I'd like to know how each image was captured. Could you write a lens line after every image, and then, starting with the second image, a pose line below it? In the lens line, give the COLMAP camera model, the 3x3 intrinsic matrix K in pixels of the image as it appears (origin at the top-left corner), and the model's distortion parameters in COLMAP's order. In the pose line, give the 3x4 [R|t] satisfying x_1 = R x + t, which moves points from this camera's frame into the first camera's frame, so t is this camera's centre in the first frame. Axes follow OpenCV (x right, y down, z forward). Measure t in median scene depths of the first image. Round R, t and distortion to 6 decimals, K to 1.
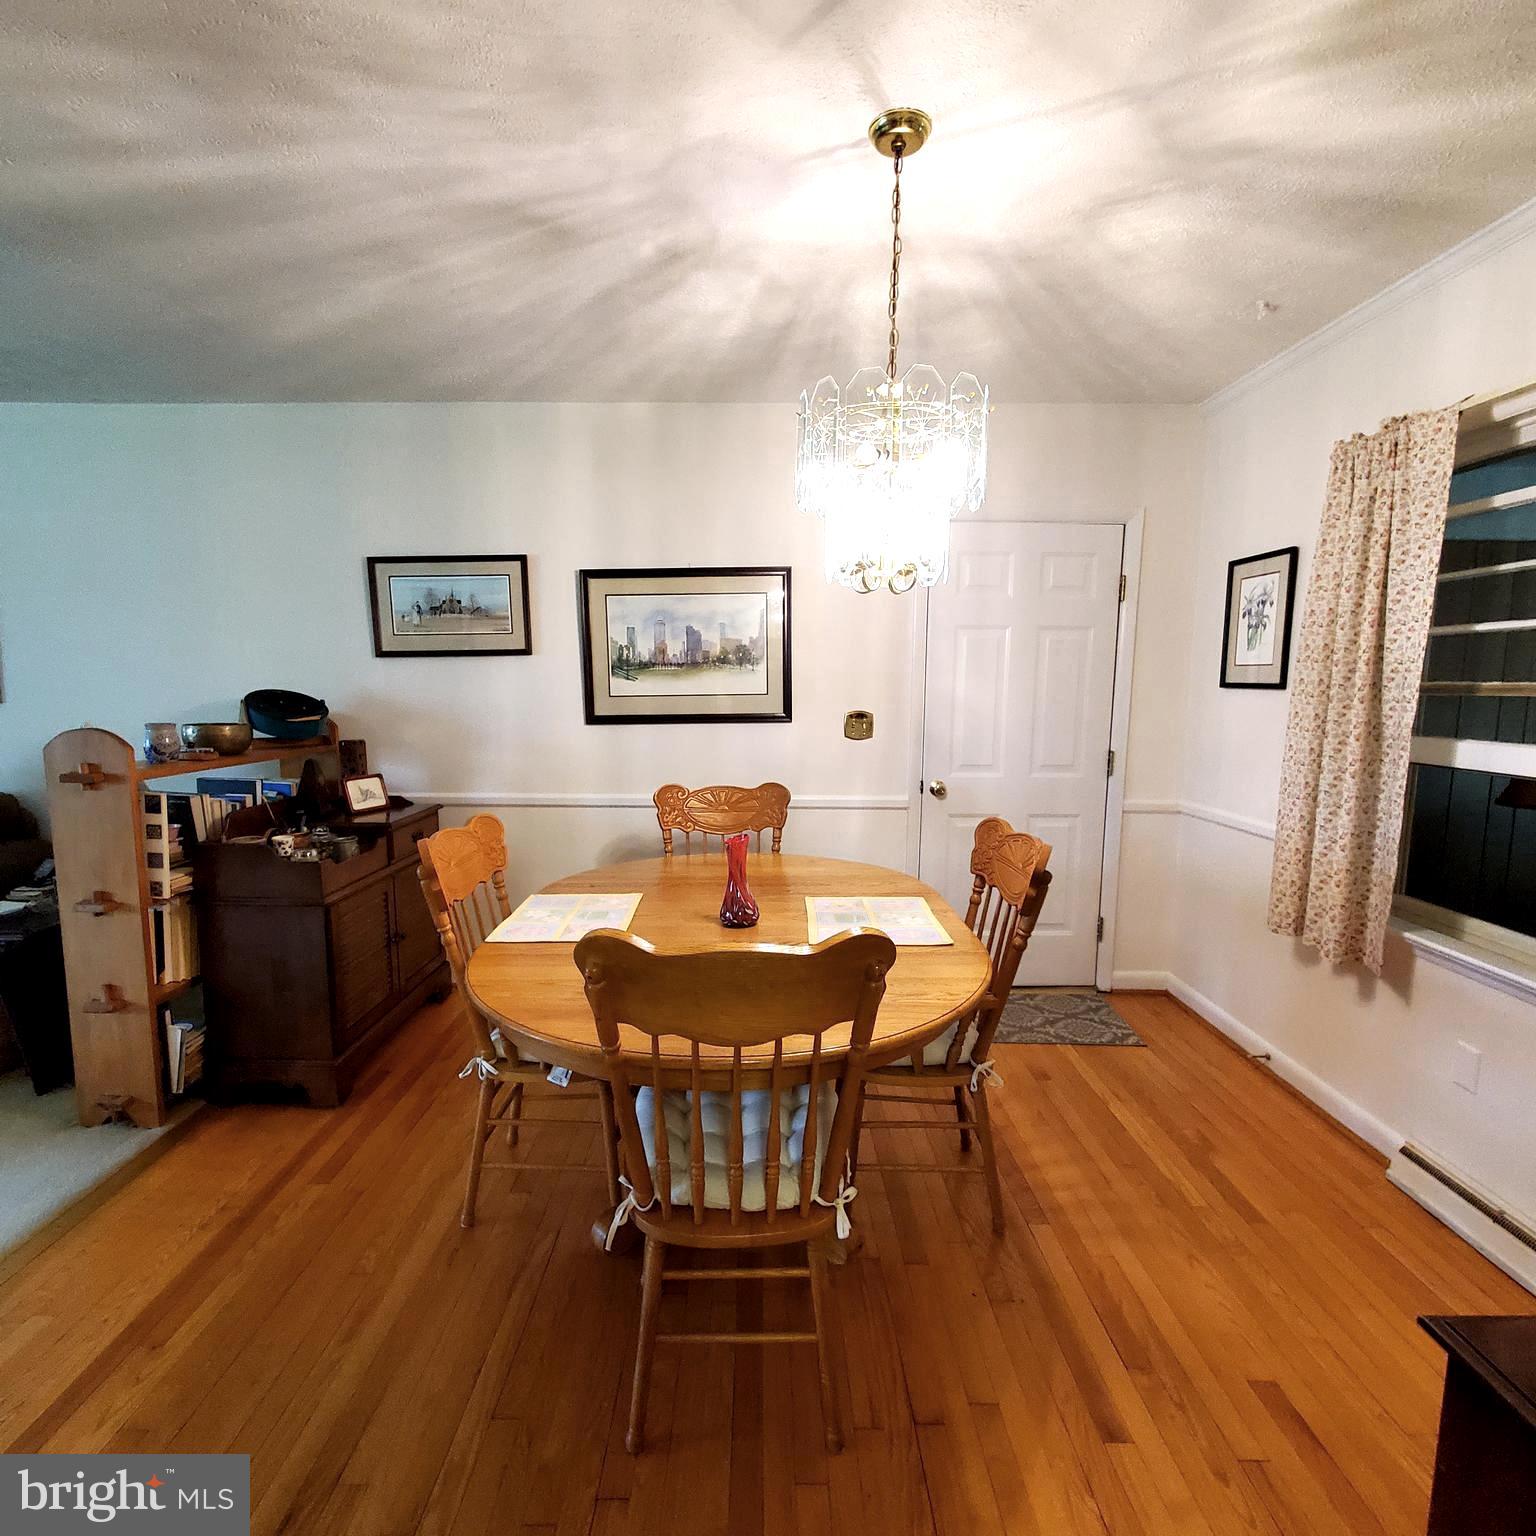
lens RADIAL K [[794.2, 0, 693.9], [0, 794.2, 763.2], [0, 0, 1]] dist [-0.000604, 0.000026]
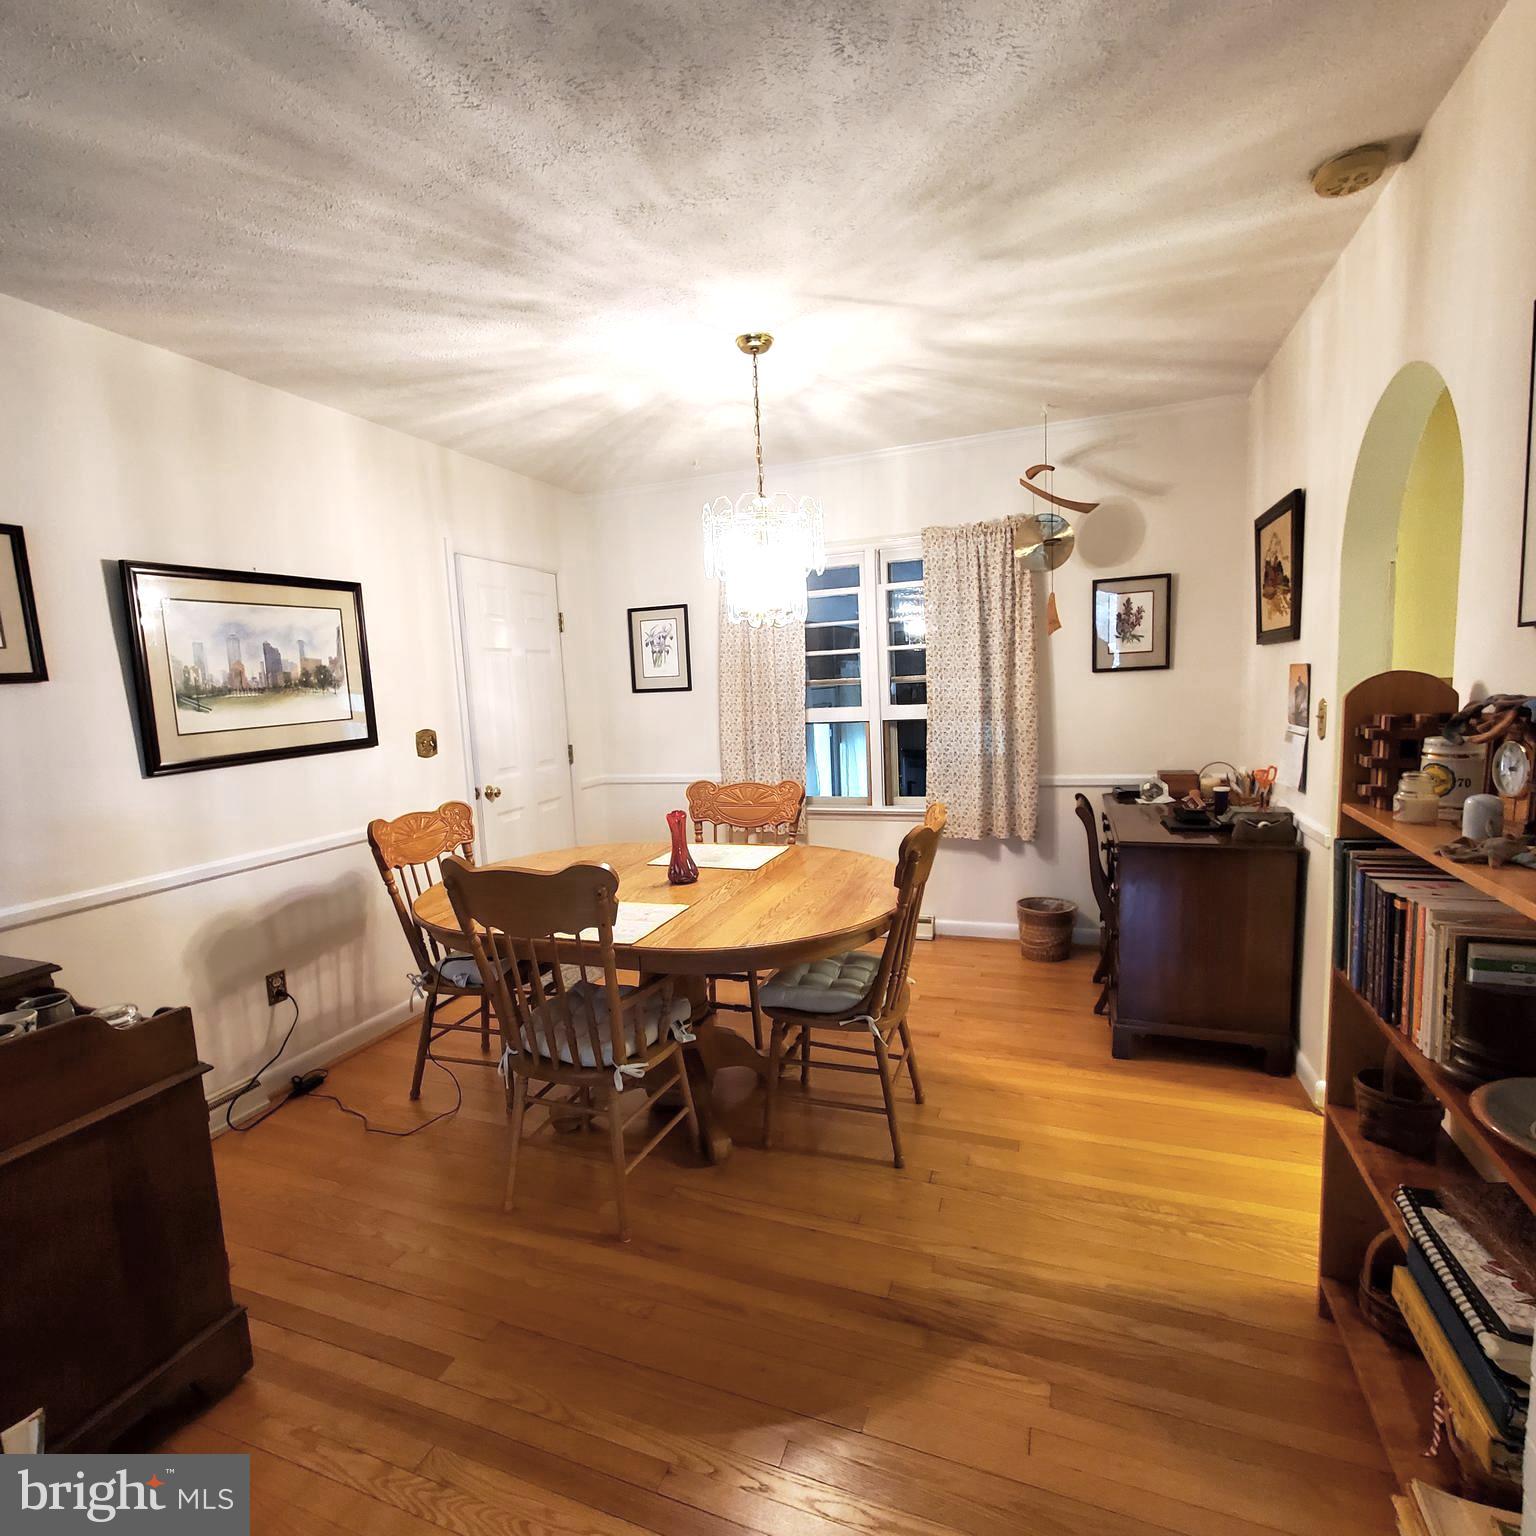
lens RADIAL K [[812.6, 0, 752.4], [0, 812.6, 753.9], [0, 0, 1]] dist [0.000629, -0.000976]
pose [[0.359562, -0.103389, 0.927376, -0.636530], [0.145250, 0.987930, 0.053824, -0.030555], [-0.921747, 0.115348, 0.370240, 0.234351]]
